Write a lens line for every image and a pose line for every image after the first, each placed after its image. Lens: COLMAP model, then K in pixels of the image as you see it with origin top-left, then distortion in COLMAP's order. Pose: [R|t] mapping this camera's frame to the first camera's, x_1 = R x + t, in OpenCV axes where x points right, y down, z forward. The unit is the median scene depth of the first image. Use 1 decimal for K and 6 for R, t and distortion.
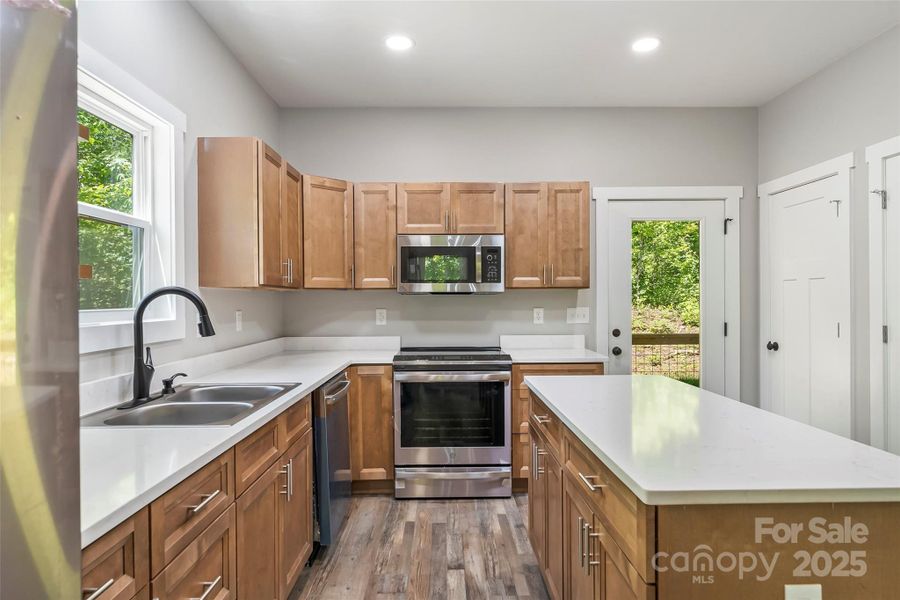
lens RADIAL K [[535.6, 0, 450.9], [0, 535.6, 301.5], [0, 0, 1]] dist [0.005065, -0.000793]
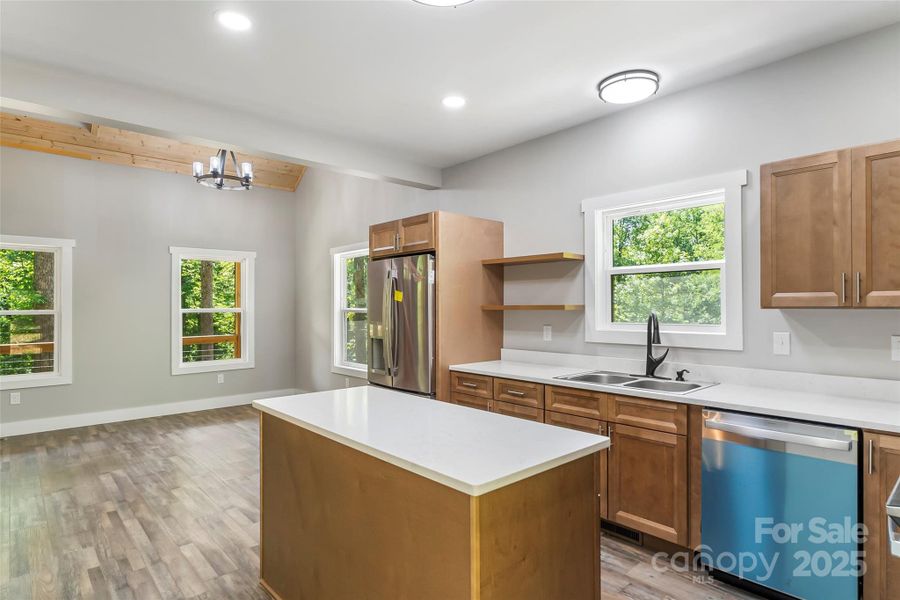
lens RADIAL K [[484.2, 0, 446.7], [0, 484.2, 303.8], [0, 0, 1]] dist [-0.000696, -0.001072]
pose [[-0.756098, 0.005258, -0.654437, 0.517339], [0.006595, 0.999978, 0.000414, -0.030493], [0.654425, -0.004003, -0.756116, 0.957348]]
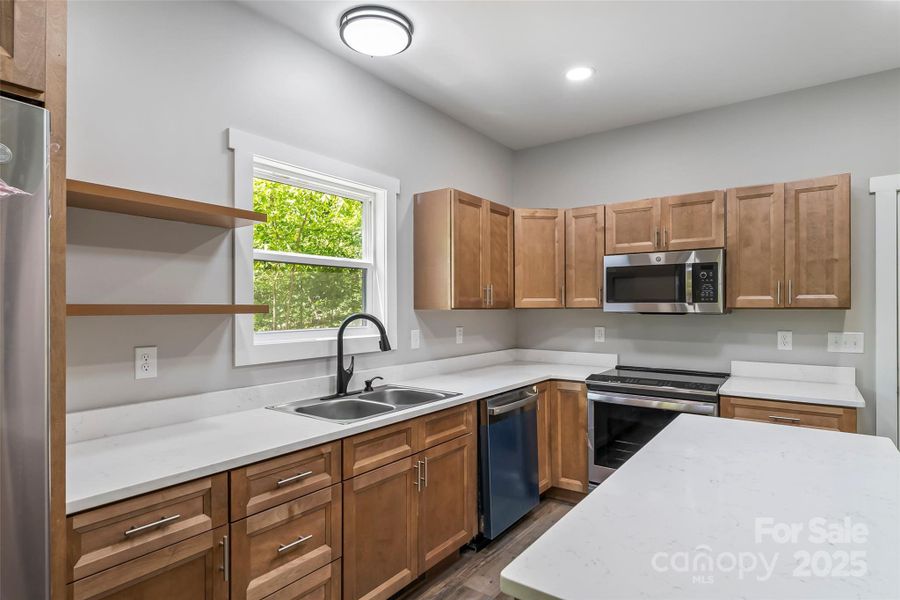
lens RADIAL K [[484.2, 0, 452.2], [0, 484.2, 304.5], [0, 0, 1]] dist [-0.000696, -0.001072]
pose [[0.798700, 0.002291, -0.601725, 0.224854], [-0.006096, 0.999972, -0.004284, -0.025561], [0.601698, 0.007089, 0.798692, 0.089449]]
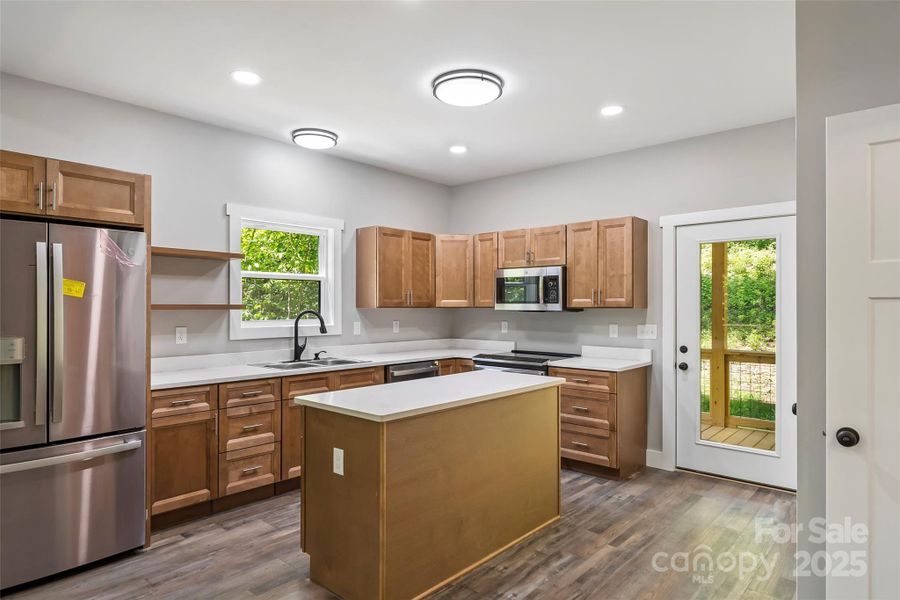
lens RADIAL K [[535.6, 0, 453.2], [0, 535.6, 303.2], [0, 0, 1]] dist [0.005065, -0.000793]
pose [[0.735644, 0.003153, -0.677361, 0.773994], [-0.008148, 0.999958, -0.004194, -0.028322], [0.677319, 0.008605, 0.735639, -0.113069]]
